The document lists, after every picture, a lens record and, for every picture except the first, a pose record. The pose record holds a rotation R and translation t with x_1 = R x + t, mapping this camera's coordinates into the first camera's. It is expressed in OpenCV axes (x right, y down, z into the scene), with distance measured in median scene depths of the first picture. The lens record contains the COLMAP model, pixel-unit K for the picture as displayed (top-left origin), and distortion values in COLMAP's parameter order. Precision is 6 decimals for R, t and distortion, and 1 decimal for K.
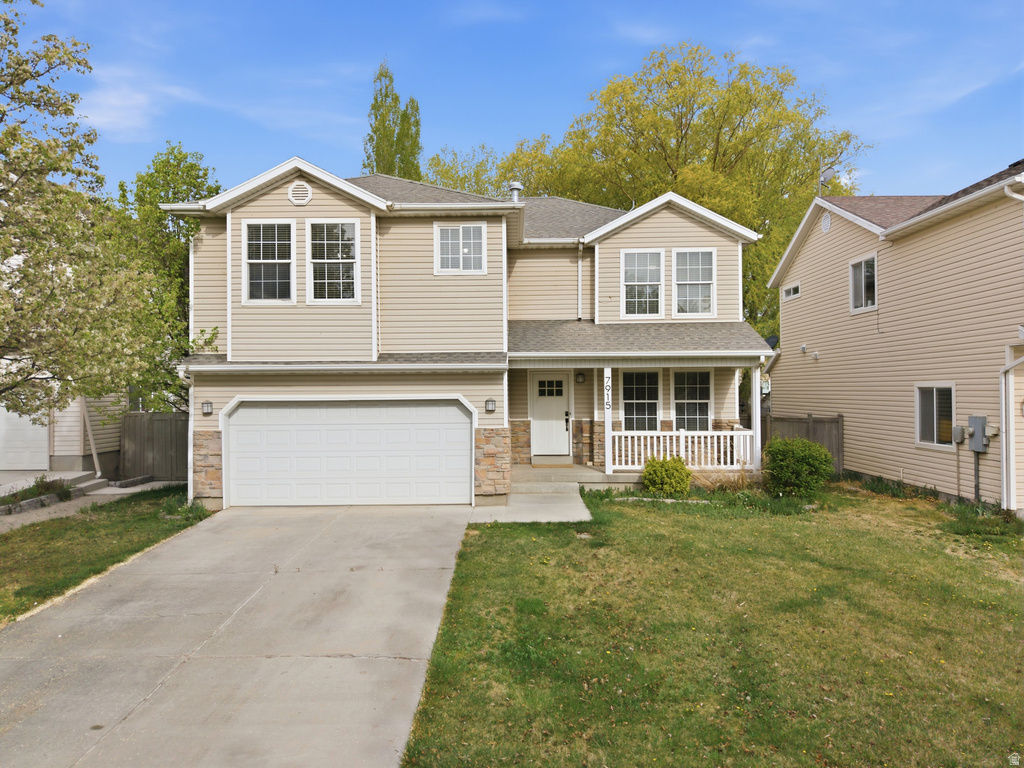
lens RADIAL K [[682.3, 0, 512.1], [0, 682.3, 403.2], [0, 0, 1]] dist [0.021891, -0.019415]
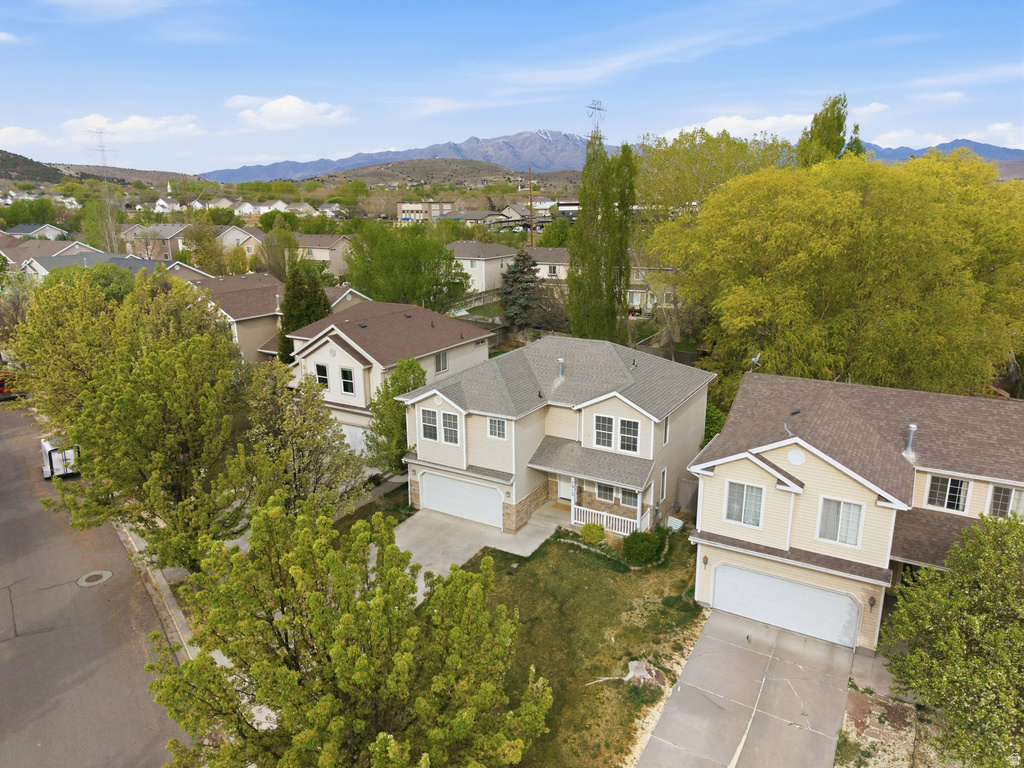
lens RADIAL K [[682.3, 0, 511.1], [0, 682.3, 384.2], [0, 0, 1]] dist [0.021891, -0.019415]
pose [[0.863392, 0.131044, -0.487218, 1.072221], [-0.007886, 0.969068, 0.246670, -0.942862], [0.504471, -0.209130, 0.837719, -0.888127]]
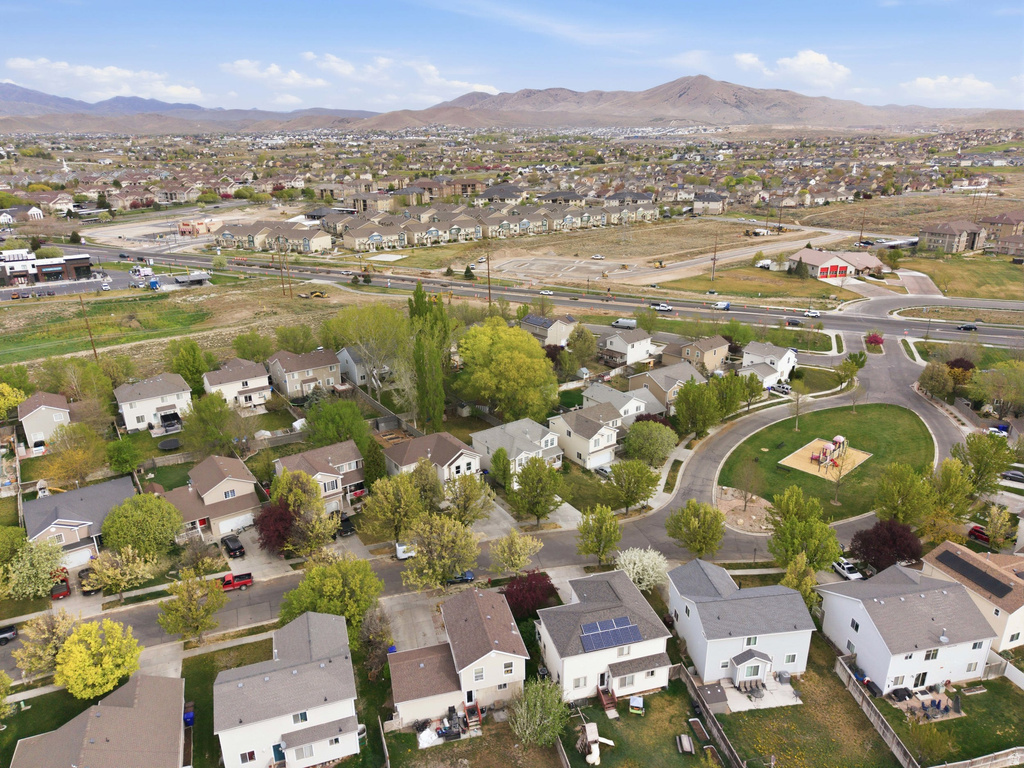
lens RADIAL K [[682.3, 0, 513.4], [0, 682.3, 375.1], [0, 0, 1]] dist [0.021891, -0.019415]
pose [[0.811578, -0.186212, 0.553774, -4.697826], [0.011830, 0.952891, 0.303082, -3.640705], [-0.584124, -0.239424, 0.775549, -5.002880]]
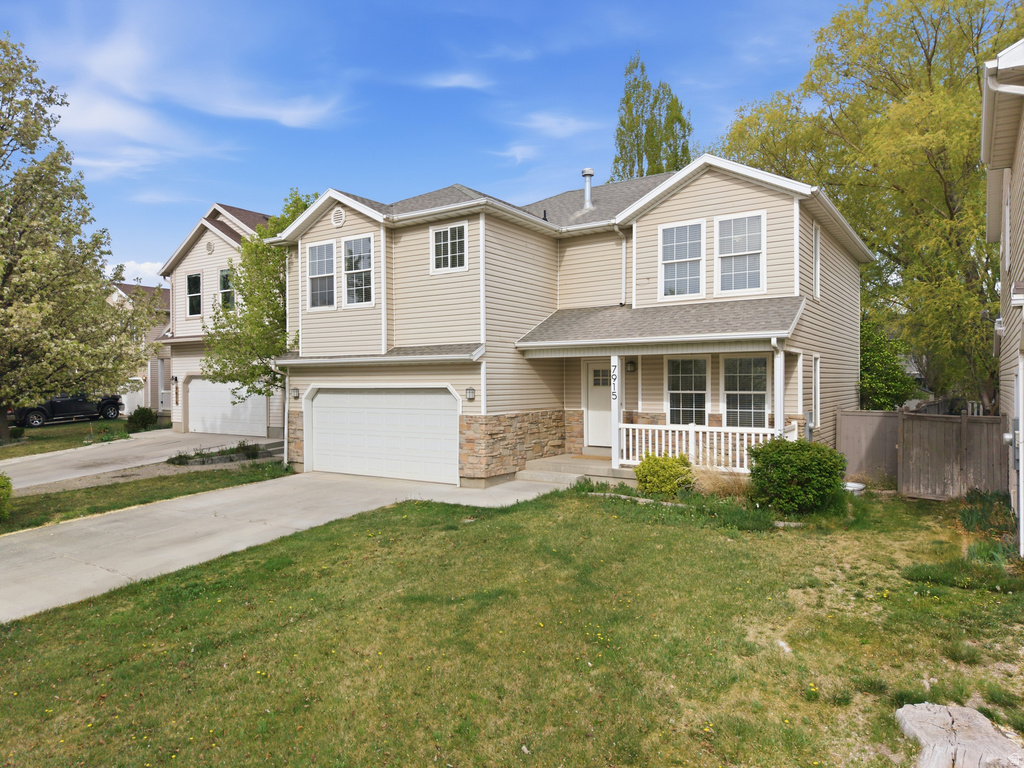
lens RADIAL K [[682.3, 0, 510.2], [0, 682.3, 403.9], [0, 0, 1]] dist [0.021891, -0.019415]
pose [[0.832380, 0.020208, -0.553837, 0.605075], [-0.011419, 0.999748, 0.019317, -0.002133], [0.554088, -0.009755, 0.832401, 0.149726]]
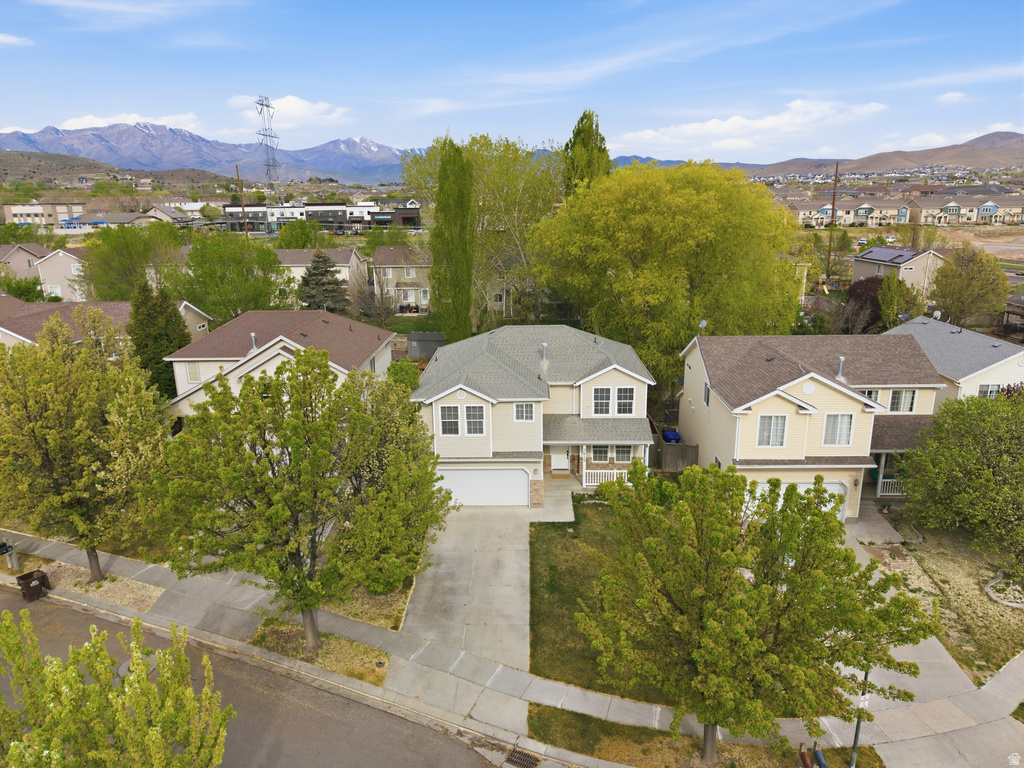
lens RADIAL K [[682.3, 0, 511.3], [0, 682.3, 384.6], [0, 0, 1]] dist [0.021891, -0.019415]
pose [[0.999837, 0.000883, -0.018025, -0.078599], [0.003554, 0.969618, 0.244599, -0.928149], [0.017693, -0.244623, 0.969457, -1.381940]]
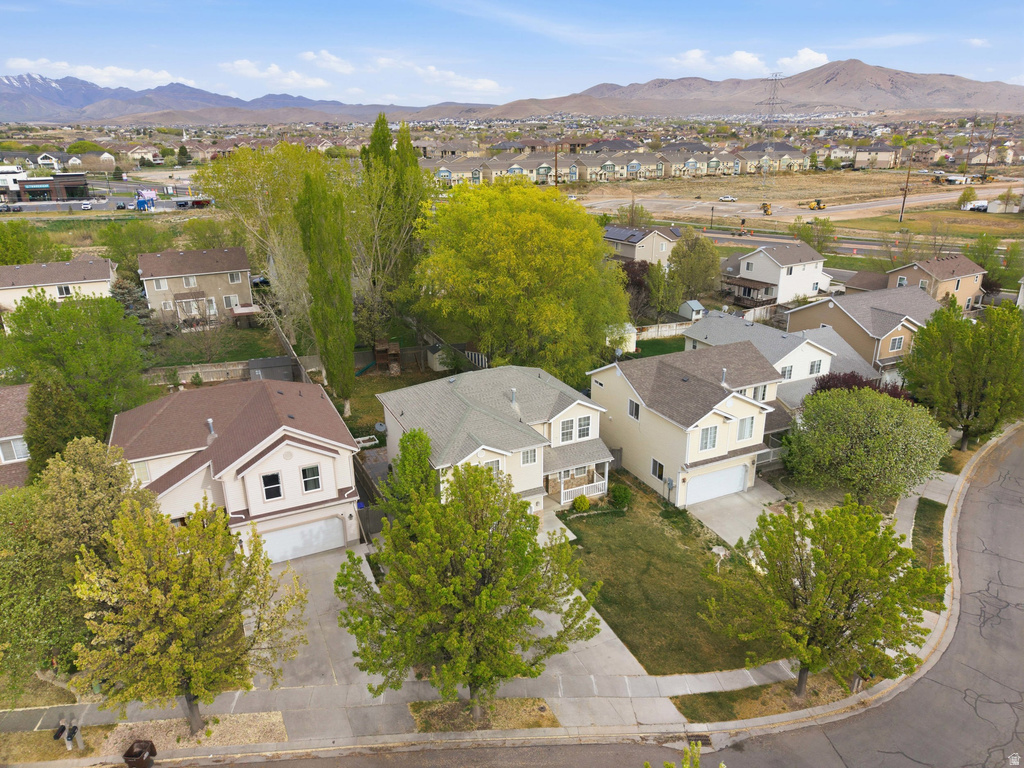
lens RADIAL K [[682.3, 0, 512.2], [0, 682.3, 386.0], [0, 0, 1]] dist [0.021891, -0.019415]
pose [[0.901269, -0.148794, 0.406908, -1.258206], [0.010556, 0.946440, 0.322706, -1.432341], [-0.433131, -0.286550, 0.854568, -1.333805]]
